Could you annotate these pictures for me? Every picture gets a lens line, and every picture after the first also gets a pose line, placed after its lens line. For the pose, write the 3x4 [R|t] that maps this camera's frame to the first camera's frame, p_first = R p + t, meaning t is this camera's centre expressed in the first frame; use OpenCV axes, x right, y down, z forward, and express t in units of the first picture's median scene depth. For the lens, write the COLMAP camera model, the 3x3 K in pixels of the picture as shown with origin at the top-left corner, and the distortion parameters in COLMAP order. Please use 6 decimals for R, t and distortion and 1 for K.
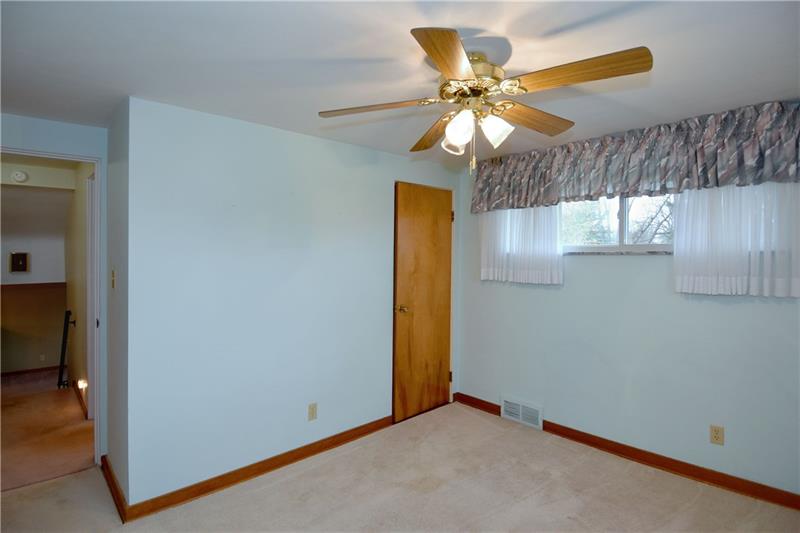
lens RADIAL K [[413.6, 0, 400.5], [0, 413.6, 253.4], [0, 0, 1]] dist [0.000820, 0.000124]
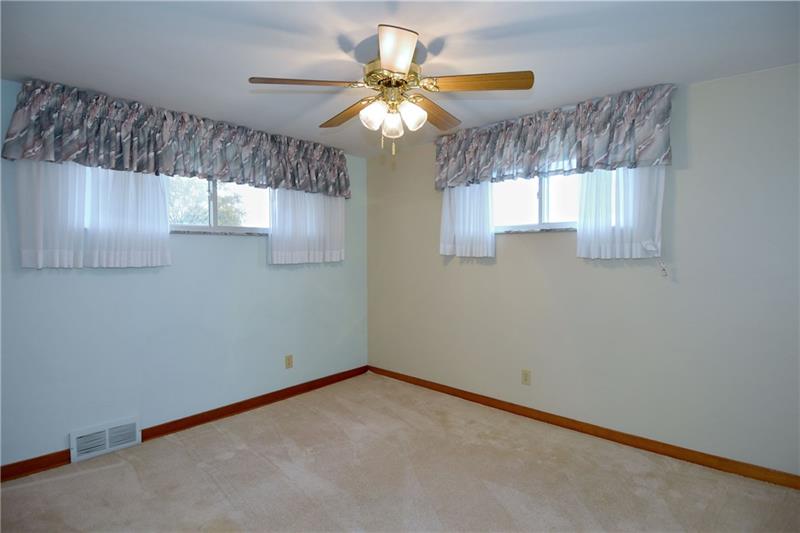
lens RADIAL K [[420.0, 0, 402.0], [0, 420.0, 248.9], [0, 0, 1]] dist [0.000733, -0.000163]
pose [[-0.088203, -0.007000, 0.996078, -0.569152], [-0.020388, 0.999779, 0.005220, 0.023308], [-0.995894, -0.019847, -0.088326, 0.584859]]
